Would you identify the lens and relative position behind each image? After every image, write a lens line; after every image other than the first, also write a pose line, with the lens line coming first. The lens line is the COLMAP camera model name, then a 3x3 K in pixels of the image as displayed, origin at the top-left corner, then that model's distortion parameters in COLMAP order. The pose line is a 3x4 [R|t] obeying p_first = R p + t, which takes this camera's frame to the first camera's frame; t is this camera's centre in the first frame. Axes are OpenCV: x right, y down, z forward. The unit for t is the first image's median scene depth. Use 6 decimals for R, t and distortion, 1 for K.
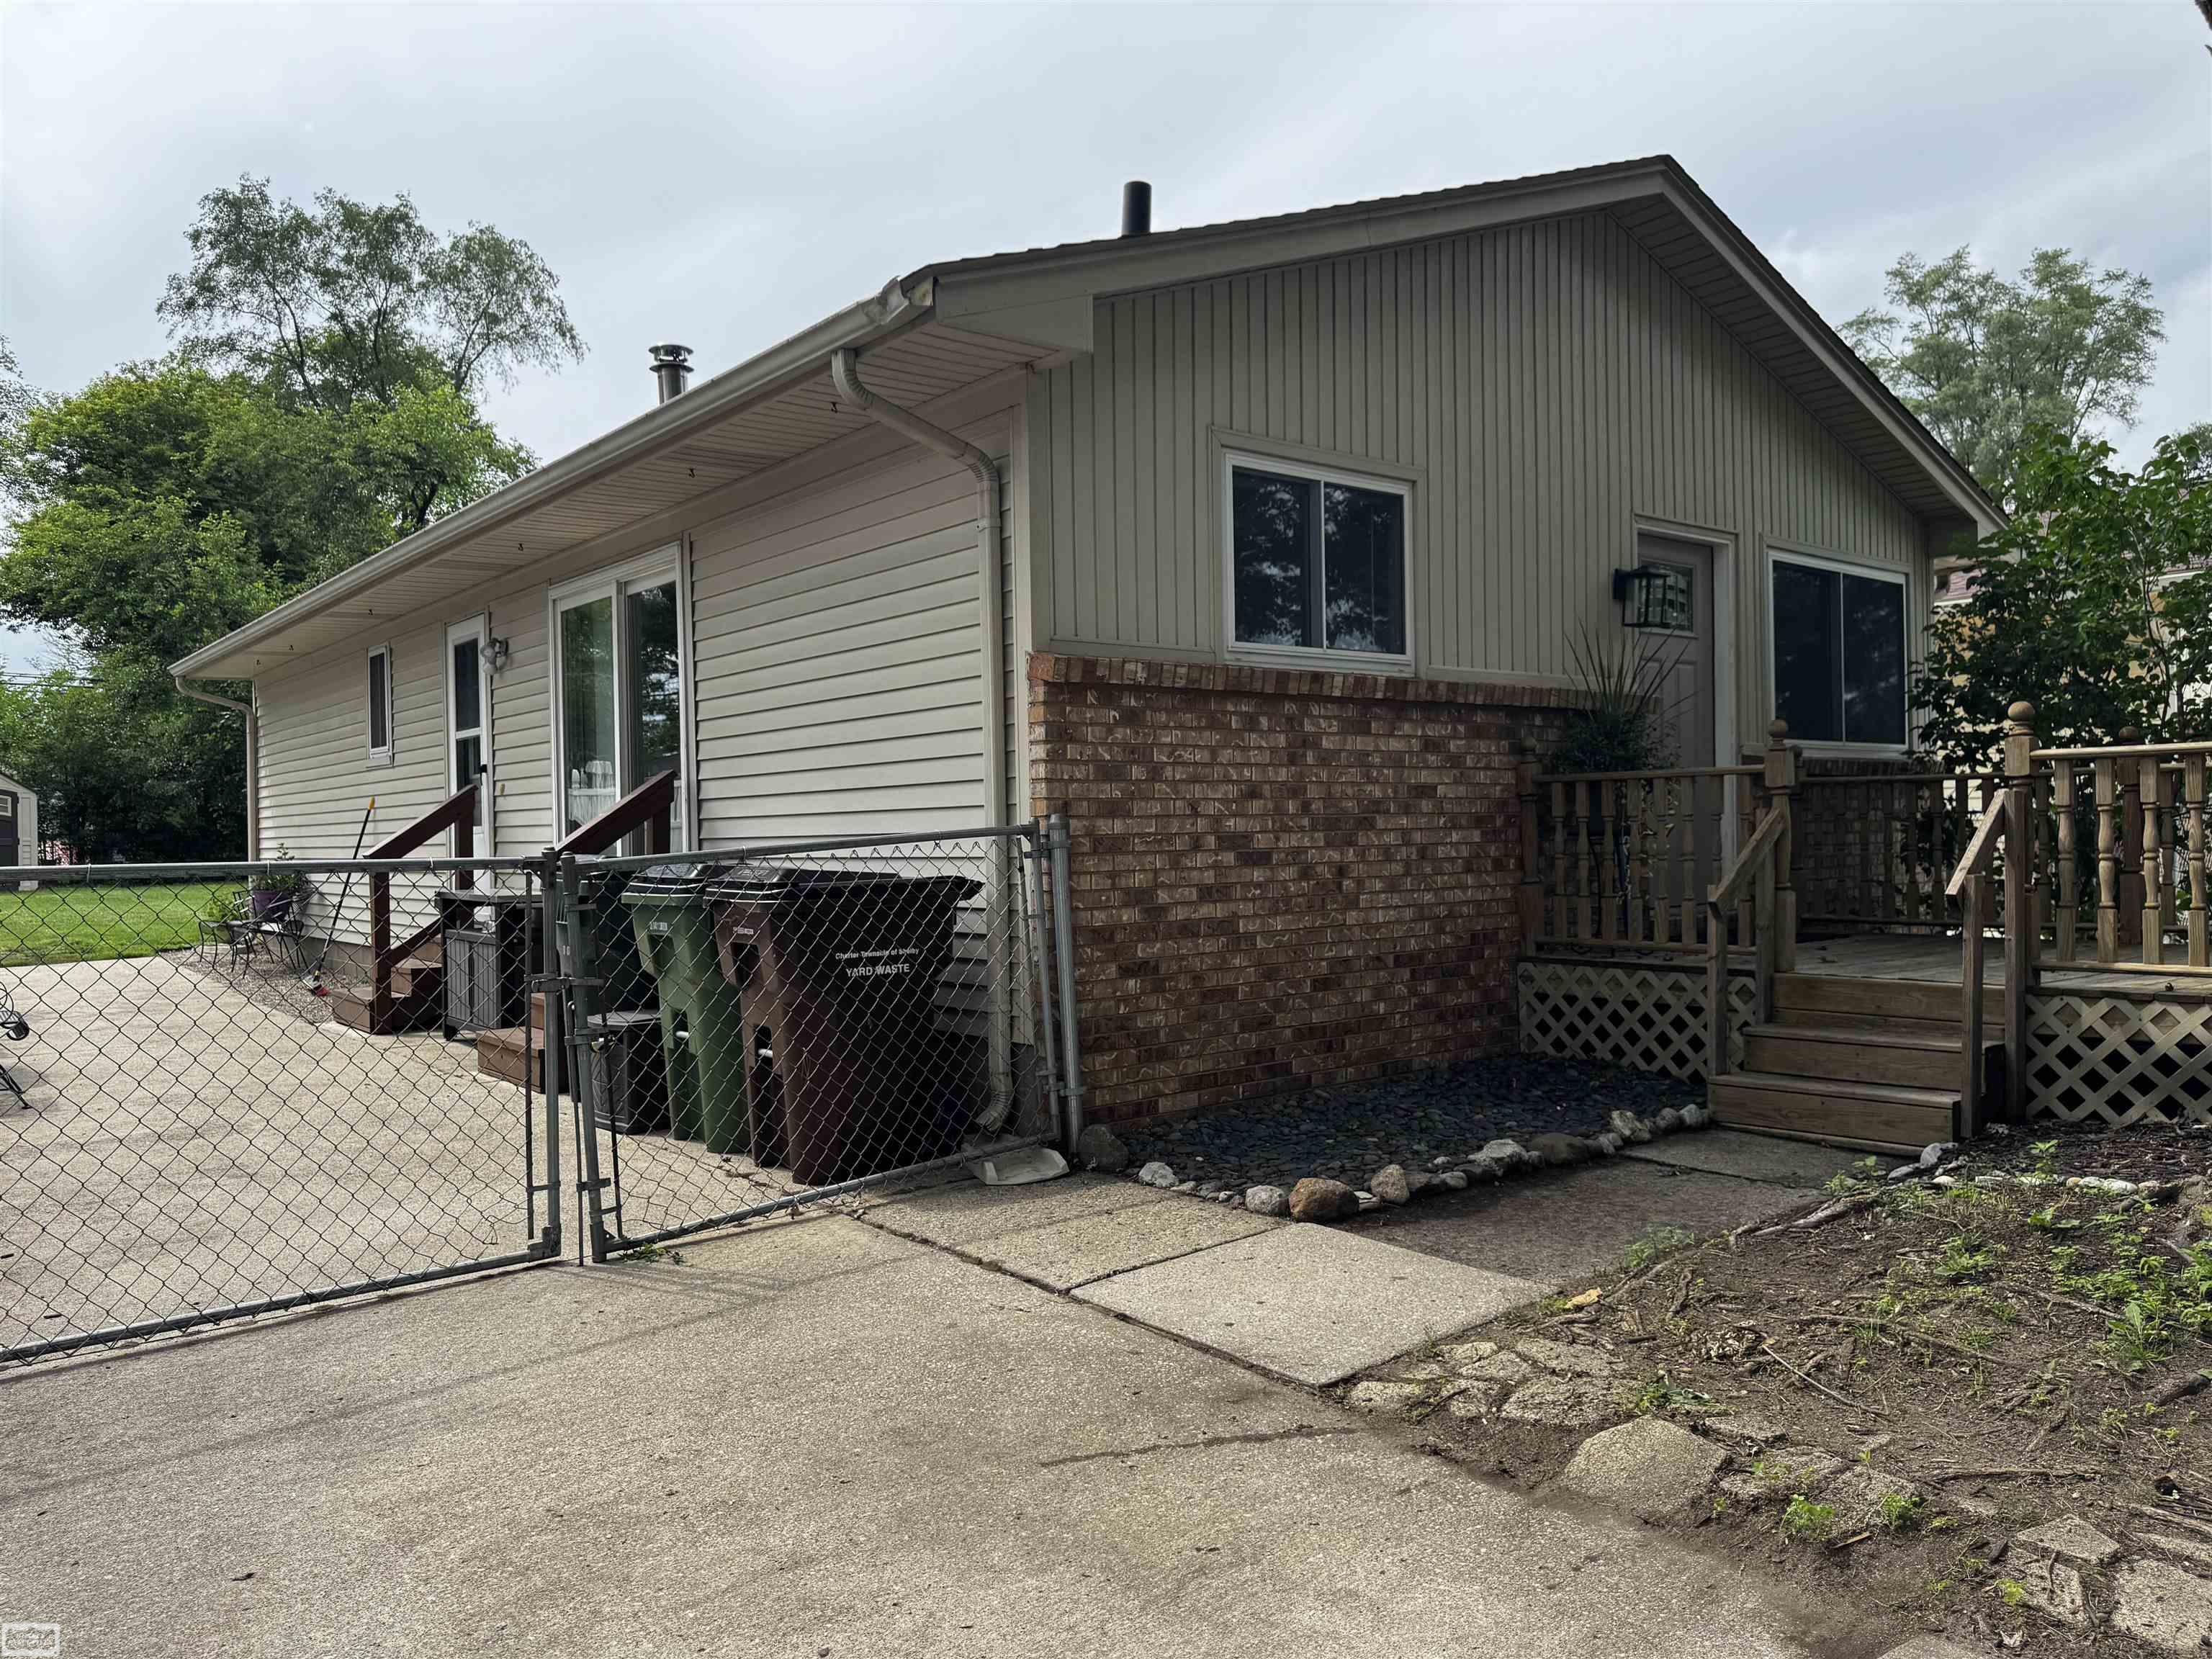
lens RADIAL K [[1604.6, 0, 1106.0], [0, 1604.6, 829.5], [0, 0, 1]] dist [0.002516, -0.001127]
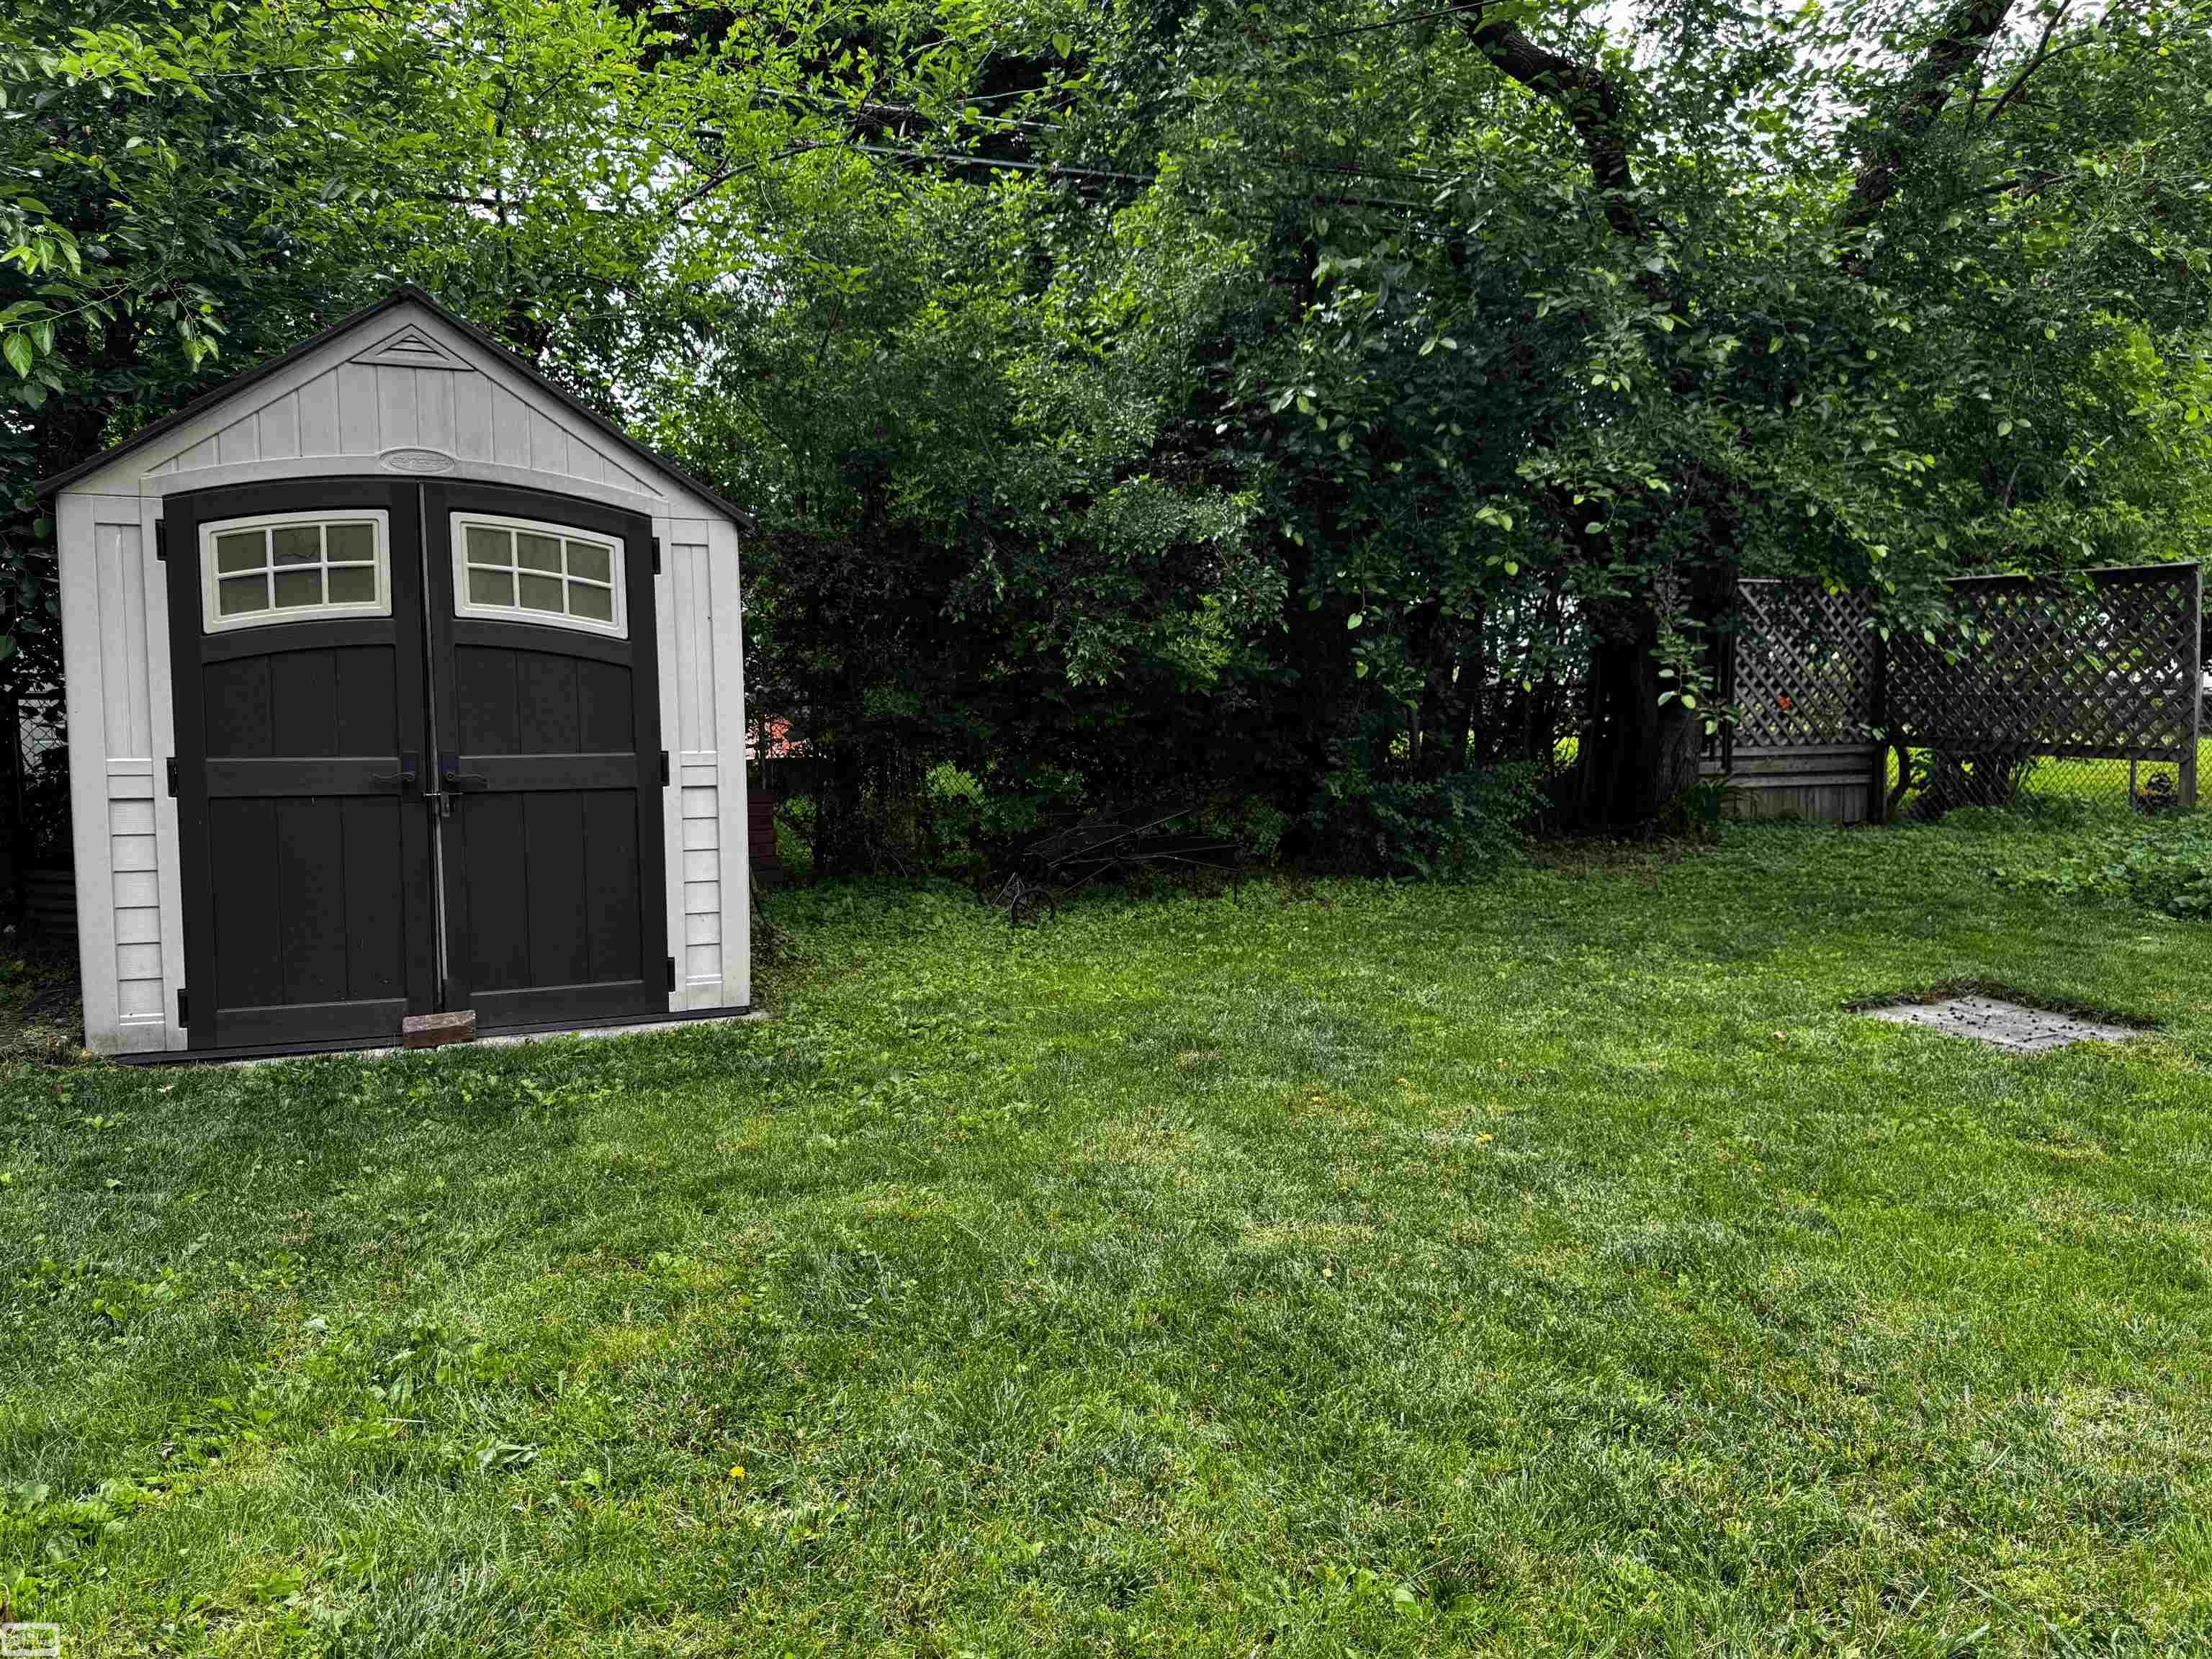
lens RADIAL K [[1589.8, 0, 1118.2], [0, 1589.8, 819.5], [0, 0, 1]] dist [0.103675, -0.181274]
pose [[0.944921, 0.044128, -0.324311, -0.464049], [-0.008236, 0.993762, 0.111221, -0.007136], [0.327196, -0.102424, 0.939389, 0.689917]]
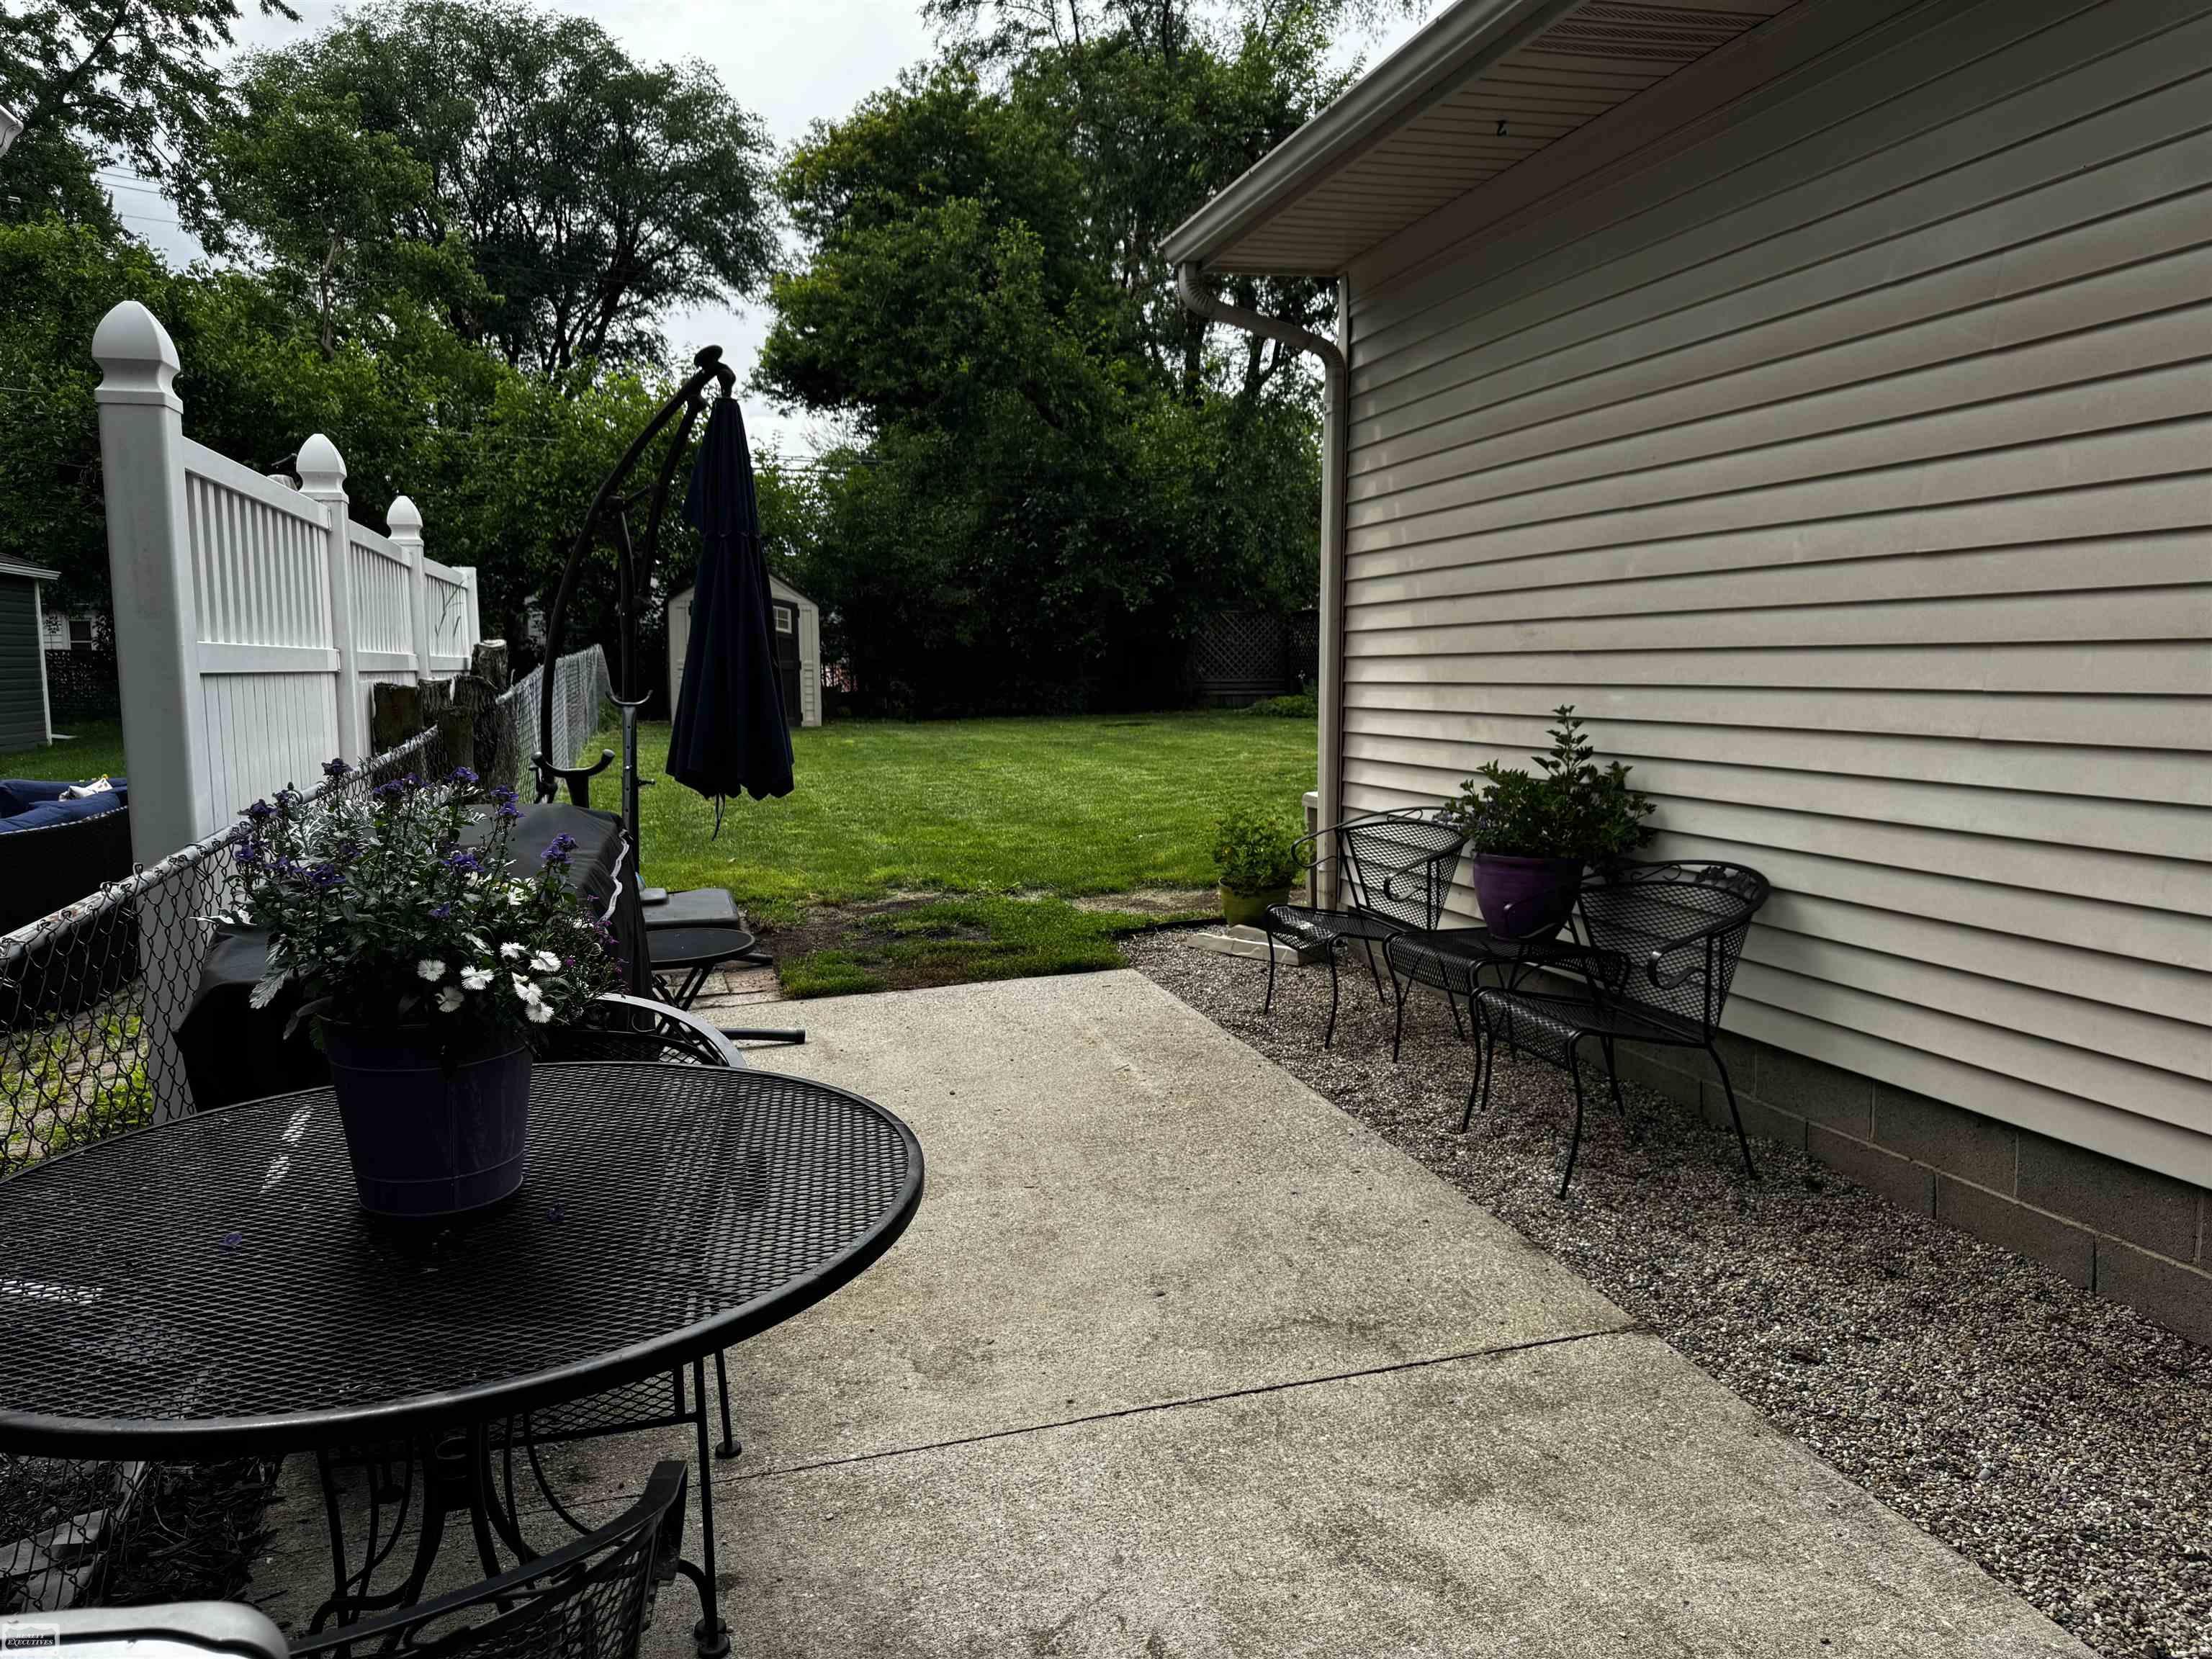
lens RADIAL K [[1589.8, 0, 1118.2], [0, 1589.8, 819.5], [0, 0, 1]] dist [0.103675, -0.181274]
pose [[0.925547, 0.043686, -0.376104, -0.188440], [-0.004063, 0.994410, 0.105508, -0.000608], [0.378611, -0.096125, 0.920551, 0.265056]]
